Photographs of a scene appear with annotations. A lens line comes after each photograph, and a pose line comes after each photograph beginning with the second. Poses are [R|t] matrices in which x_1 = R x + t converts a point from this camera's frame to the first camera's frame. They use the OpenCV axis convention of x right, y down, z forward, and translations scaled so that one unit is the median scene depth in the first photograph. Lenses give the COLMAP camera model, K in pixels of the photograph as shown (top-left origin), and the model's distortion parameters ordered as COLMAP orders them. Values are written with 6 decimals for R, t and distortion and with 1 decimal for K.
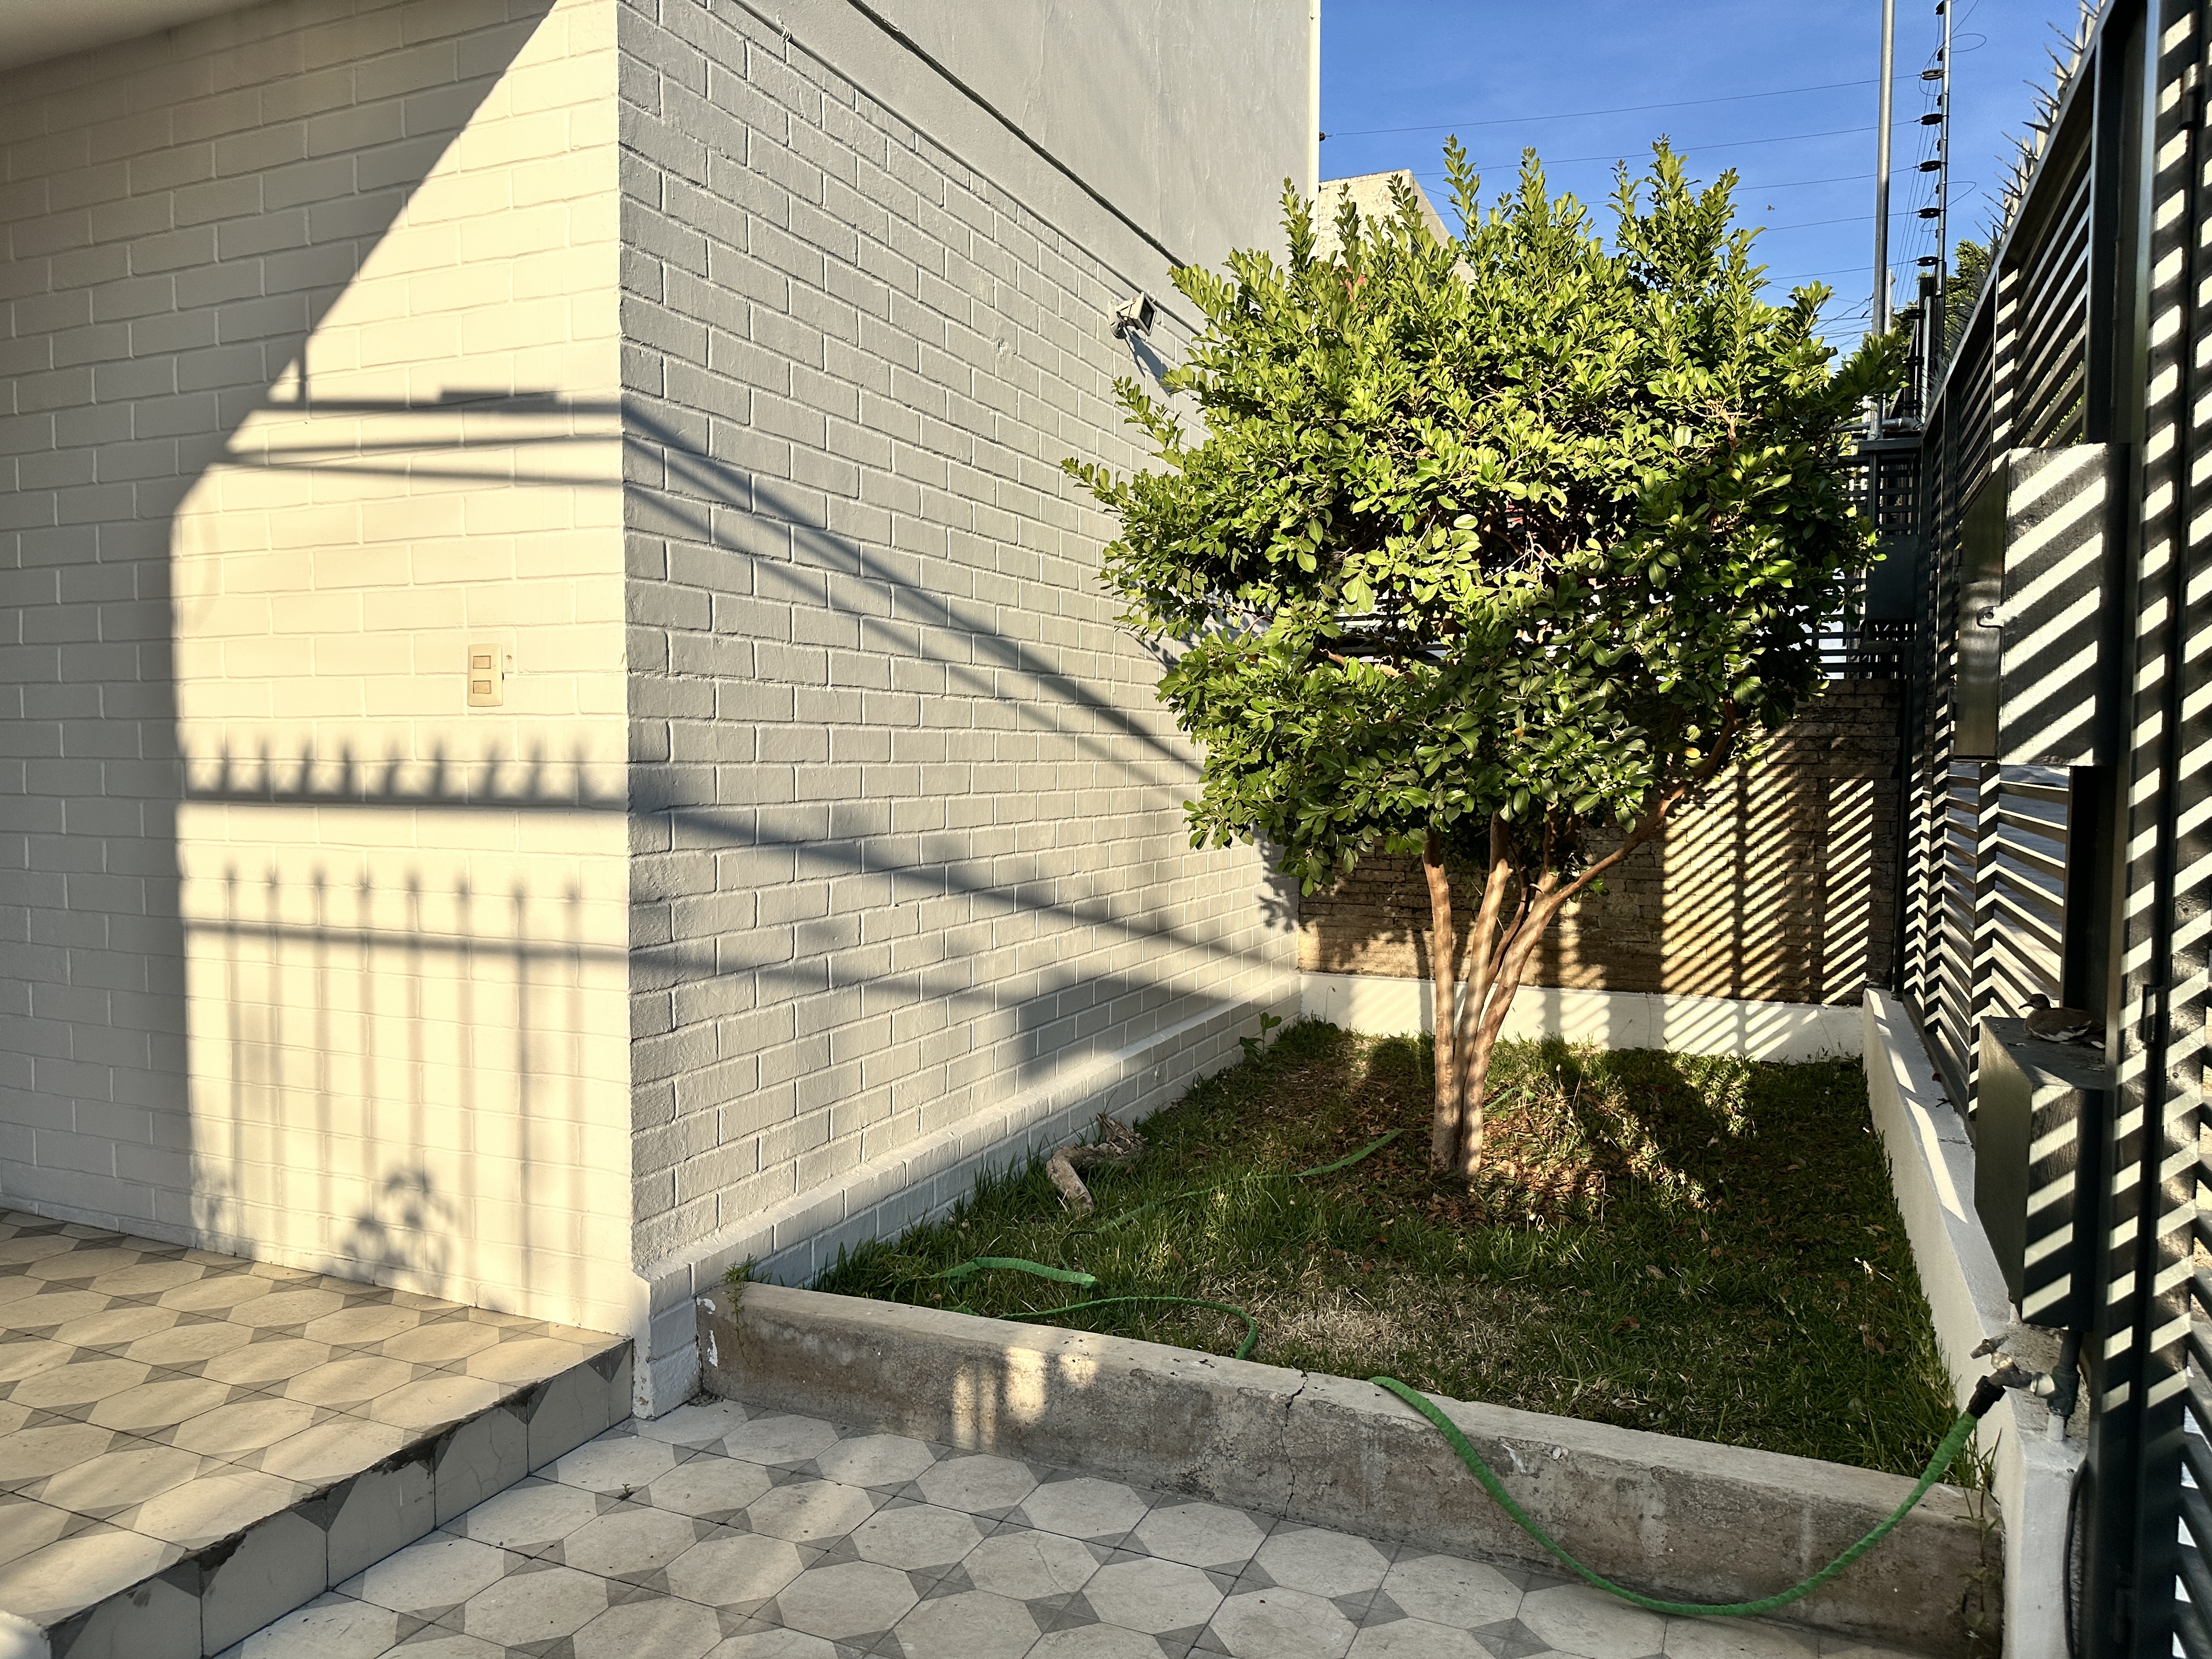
lens RADIAL K [[1554.3, 0, 1106.0], [0, 1554.3, 829.5], [0, 0, 1]] dist [0.106121, -0.170217]
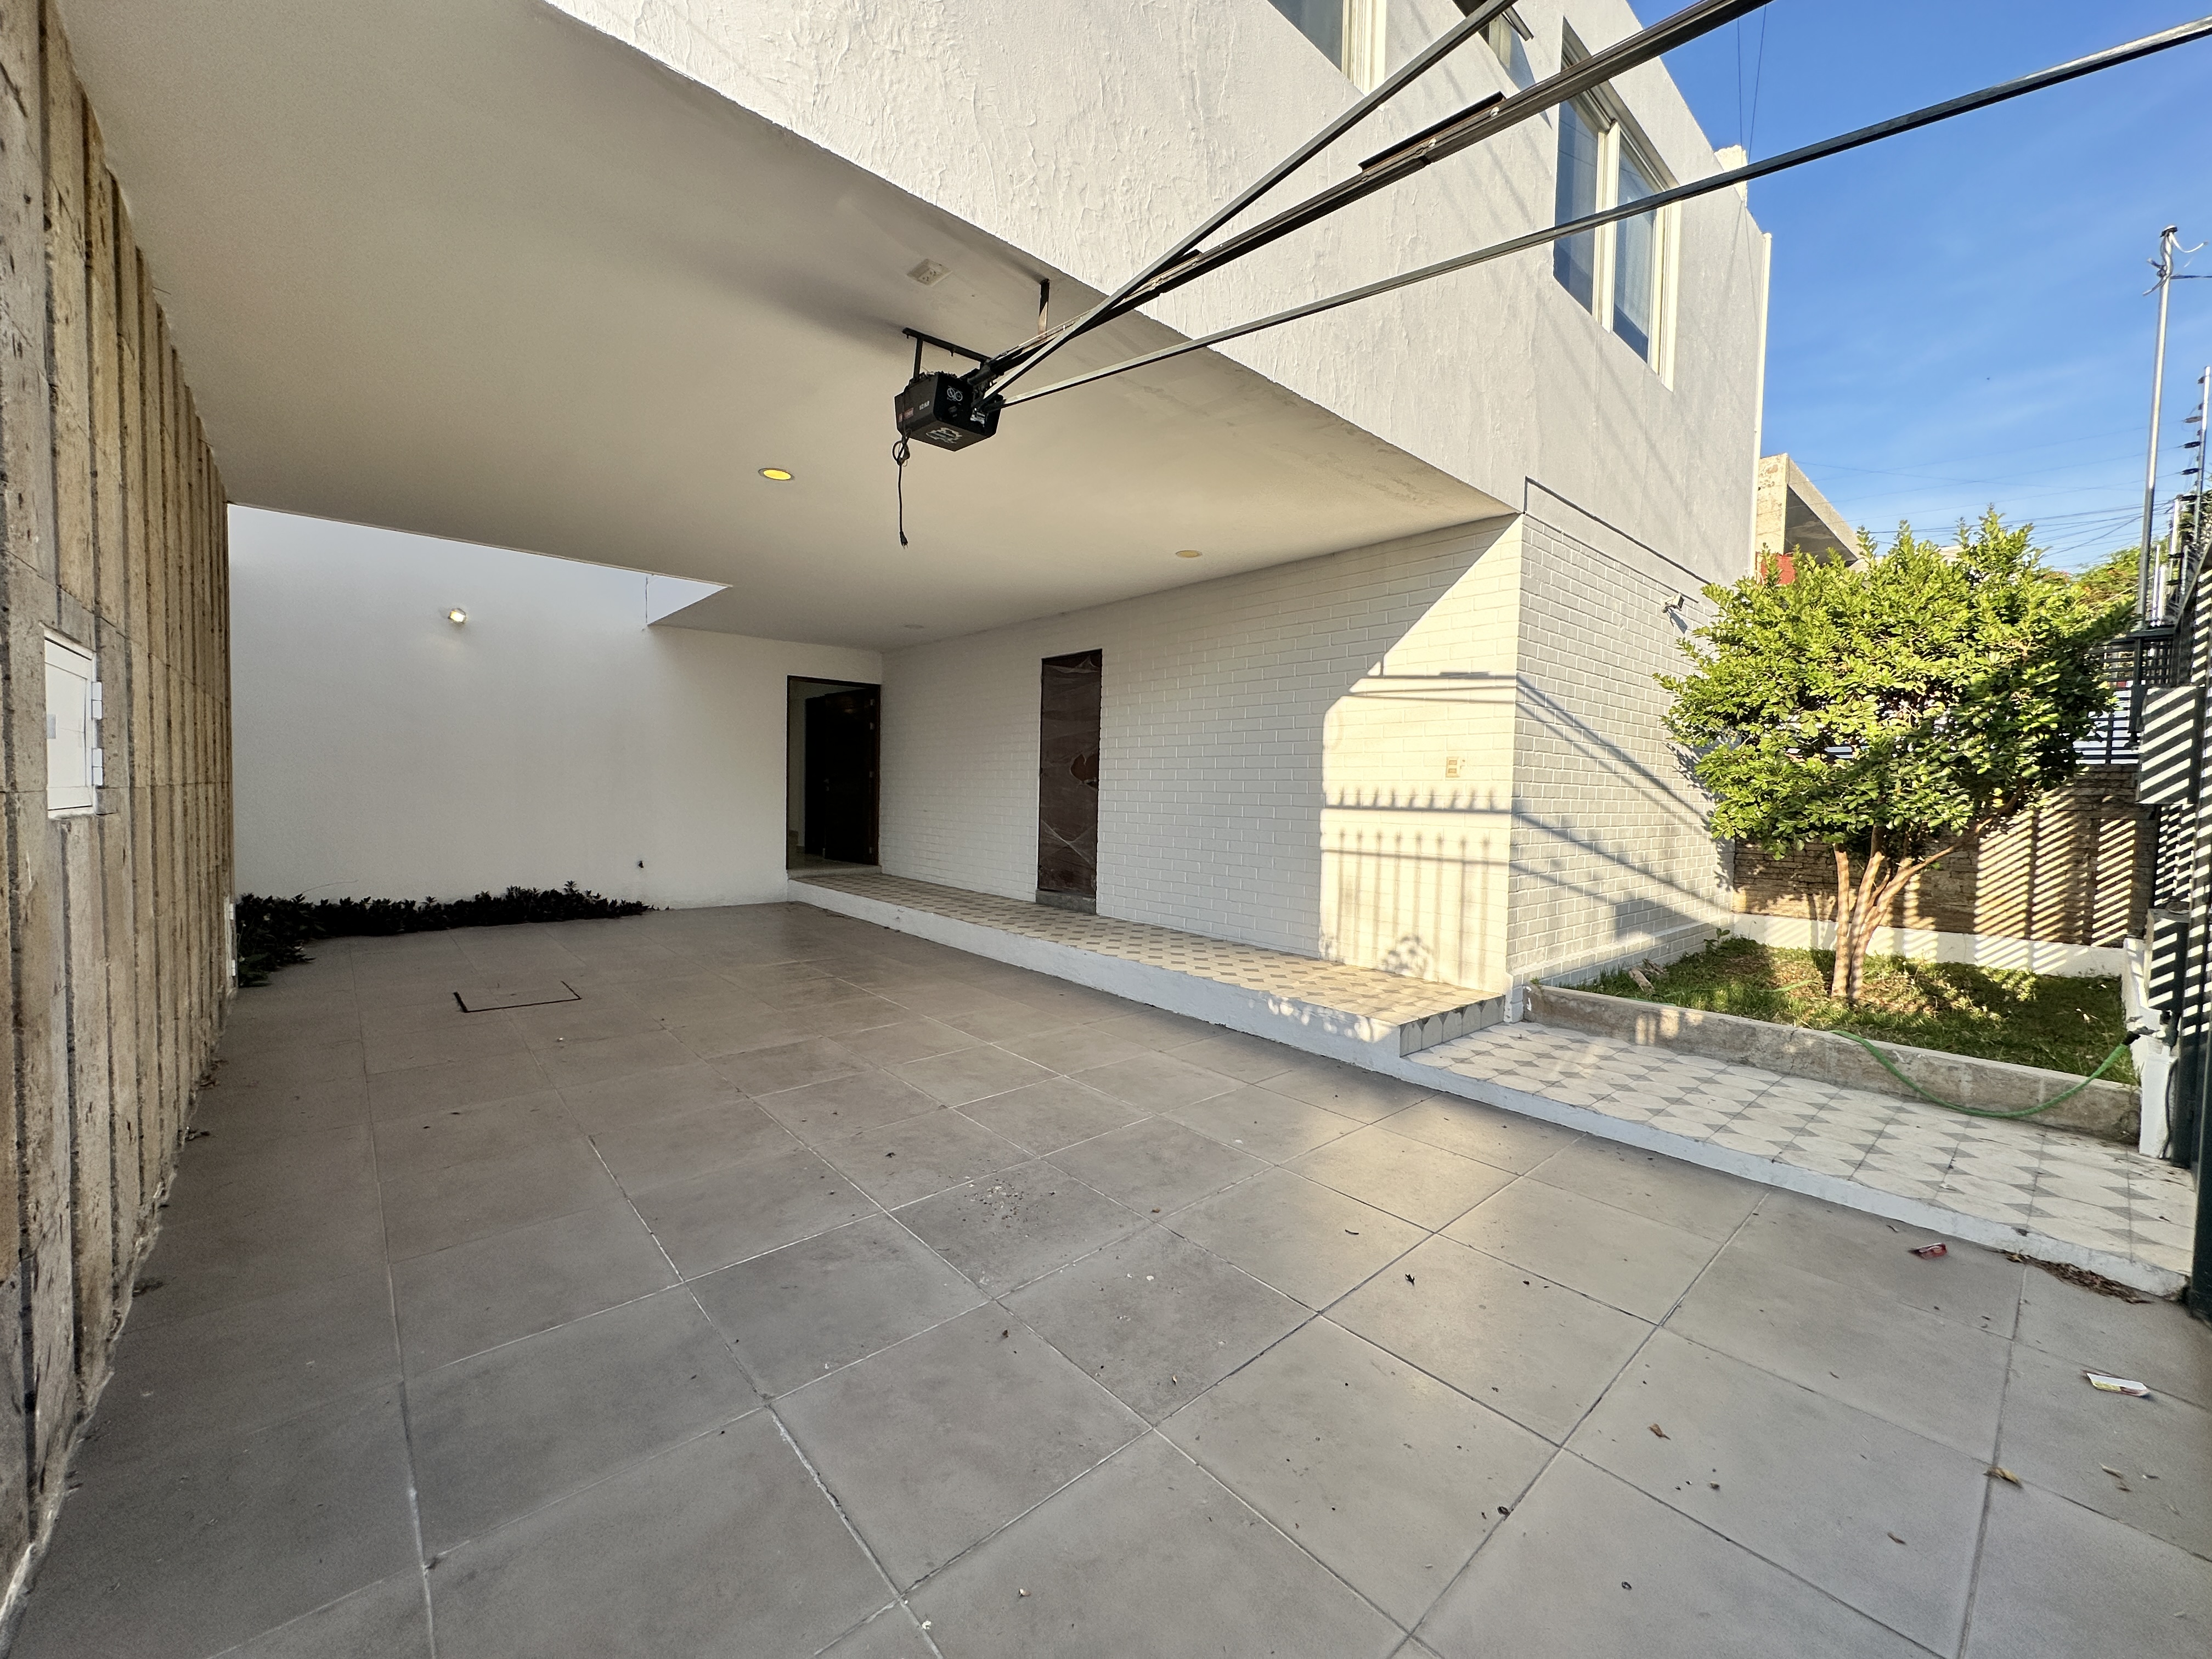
lens RADIAL K [[883.6, 0, 1106.0], [0, 883.6, 829.5], [0, 0, 1]] dist [-0.001574, -0.000659]
pose [[0.904565, 0.029935, -0.425283, -0.229587], [-0.036567, 0.999304, -0.007438, 0.045995], [0.424764, 0.022279, 0.905030, -0.646380]]
